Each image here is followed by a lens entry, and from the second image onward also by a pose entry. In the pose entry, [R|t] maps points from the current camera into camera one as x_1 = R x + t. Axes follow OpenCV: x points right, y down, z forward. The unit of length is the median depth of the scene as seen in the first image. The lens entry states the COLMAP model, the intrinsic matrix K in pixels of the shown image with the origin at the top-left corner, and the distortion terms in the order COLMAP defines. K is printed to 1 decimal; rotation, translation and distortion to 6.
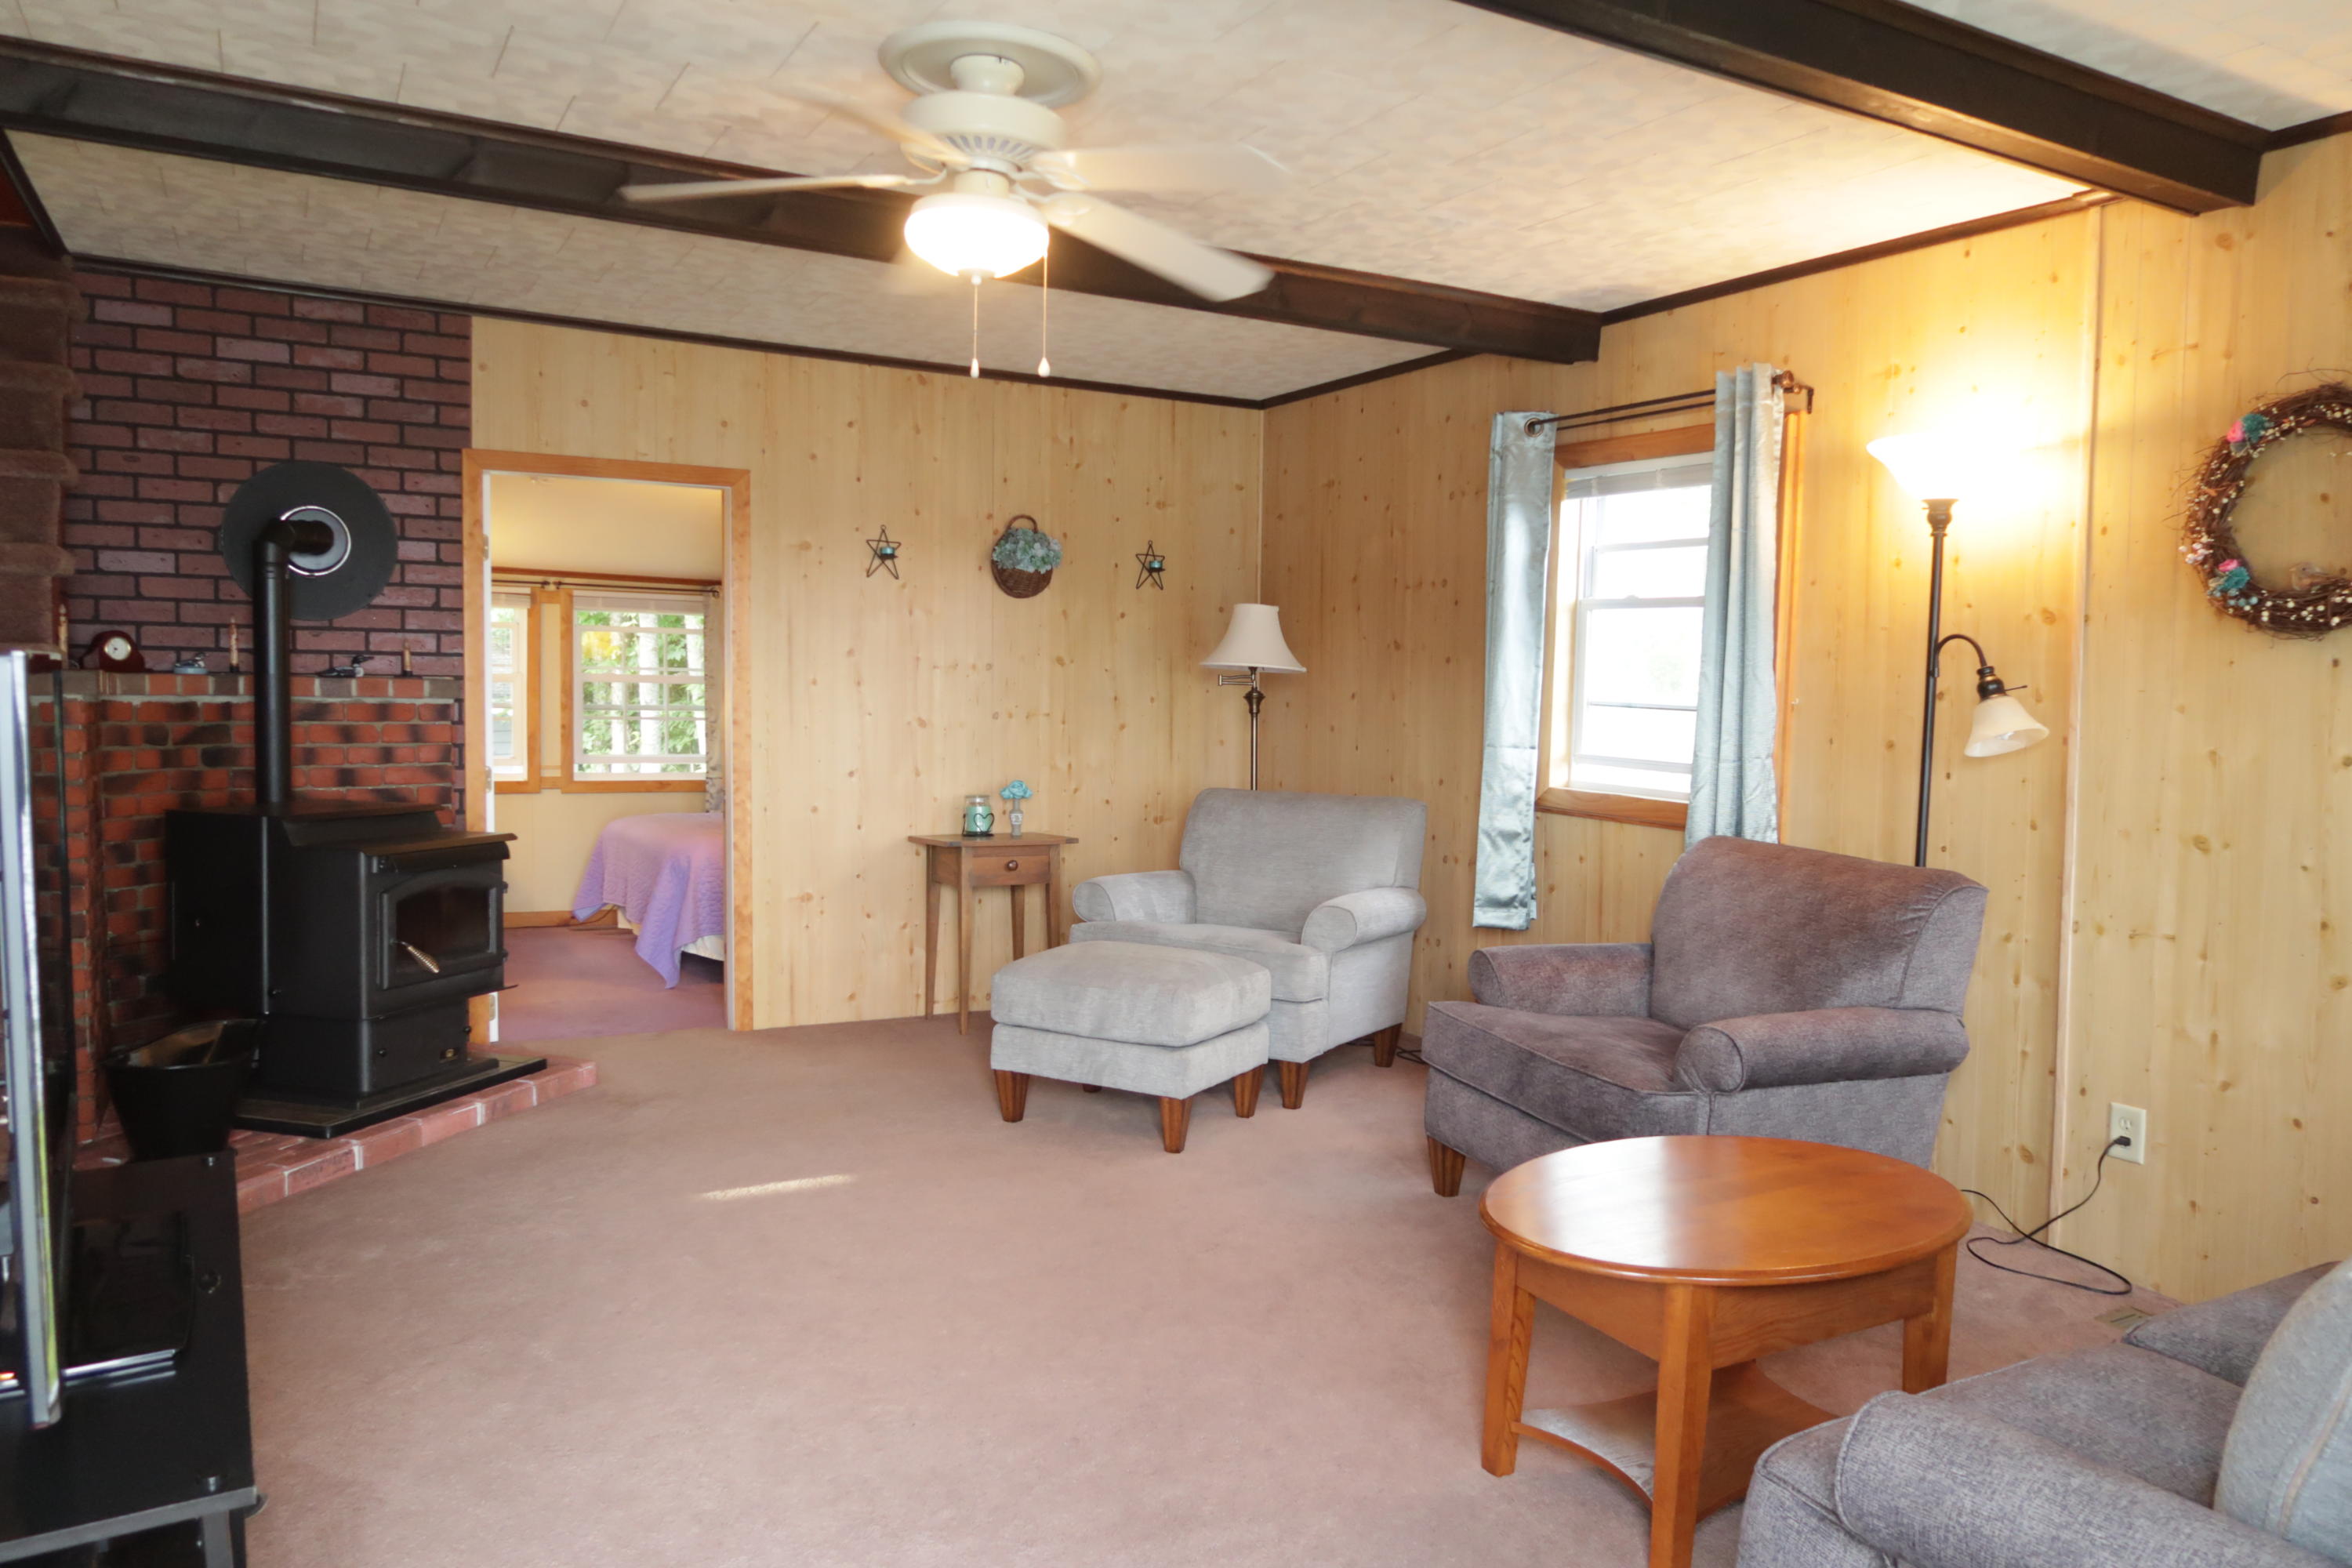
lens RADIAL K [[1564.3, 0, 1176.0], [0, 1564.3, 784.0], [0, 0, 1]] dist [0.006042, -0.000115]
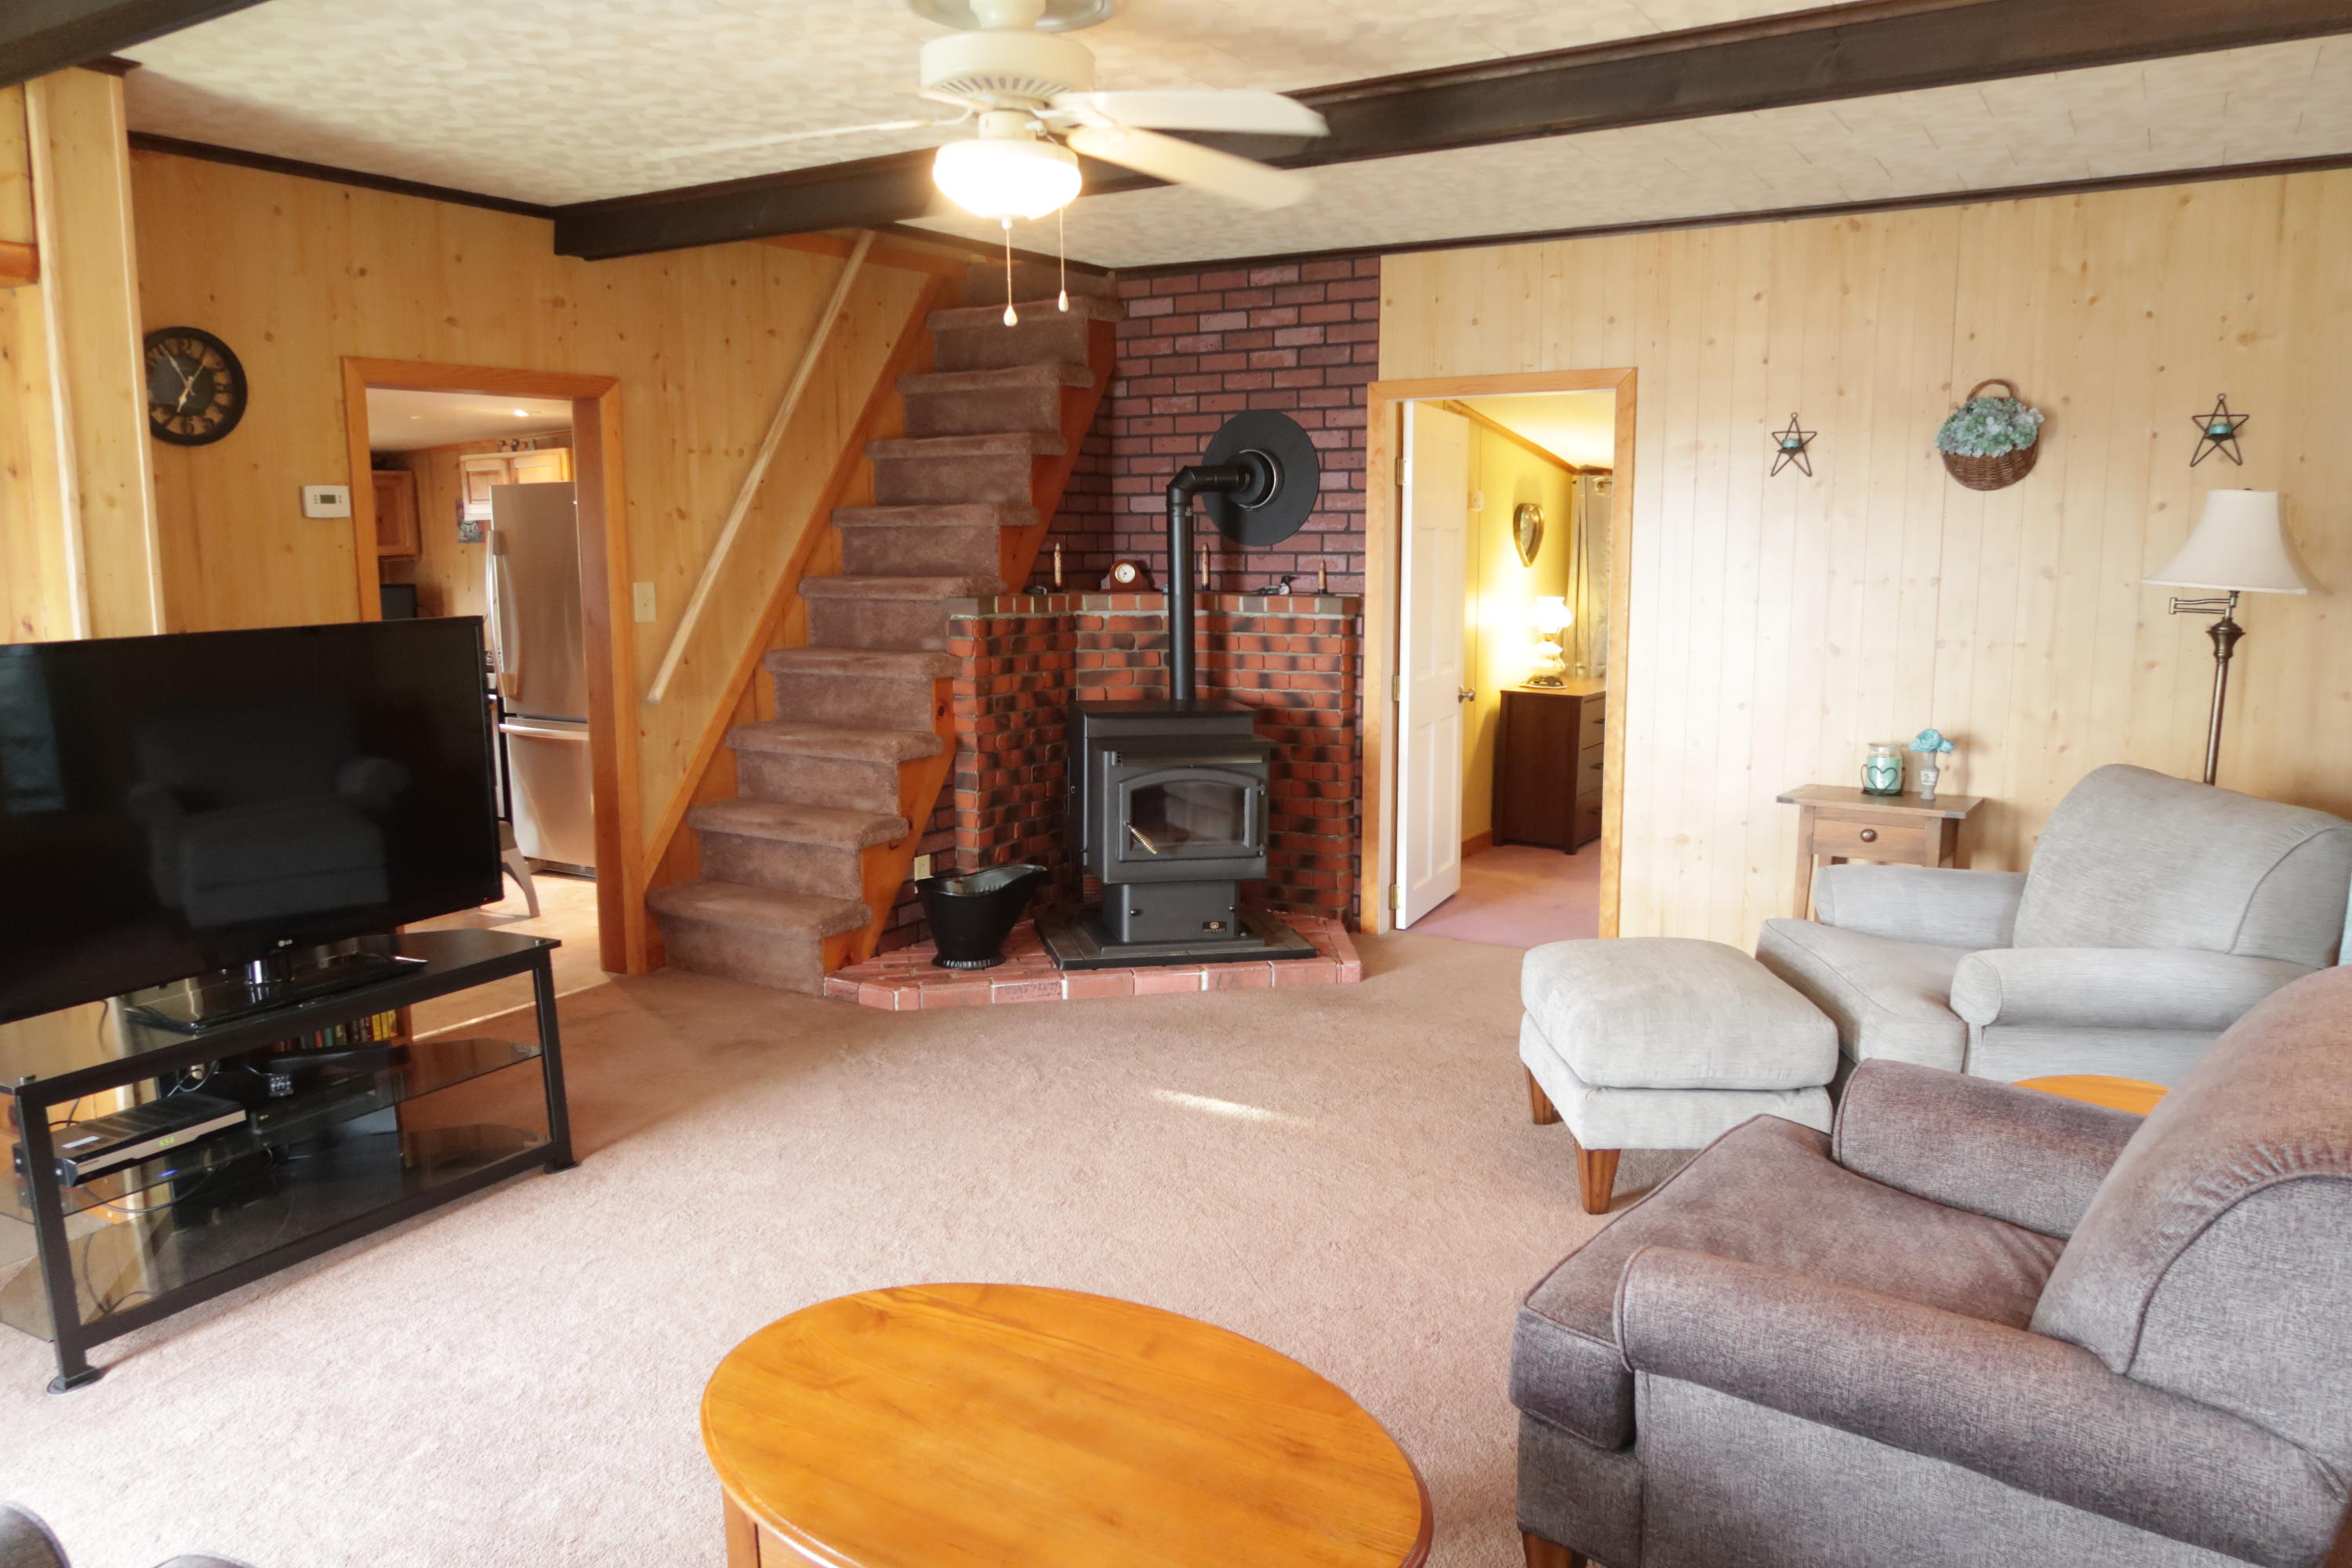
lens RADIAL K [[1601.8, 0, 1176.0], [0, 1601.8, 784.0], [0, 0, 1]] dist [-0.005369, 0.004509]
pose [[0.520204, 0.112770, -0.846564, 0.452313], [-0.045906, 0.993503, 0.104135, -0.048502], [0.852808, -0.015309, 0.522001, 0.309868]]
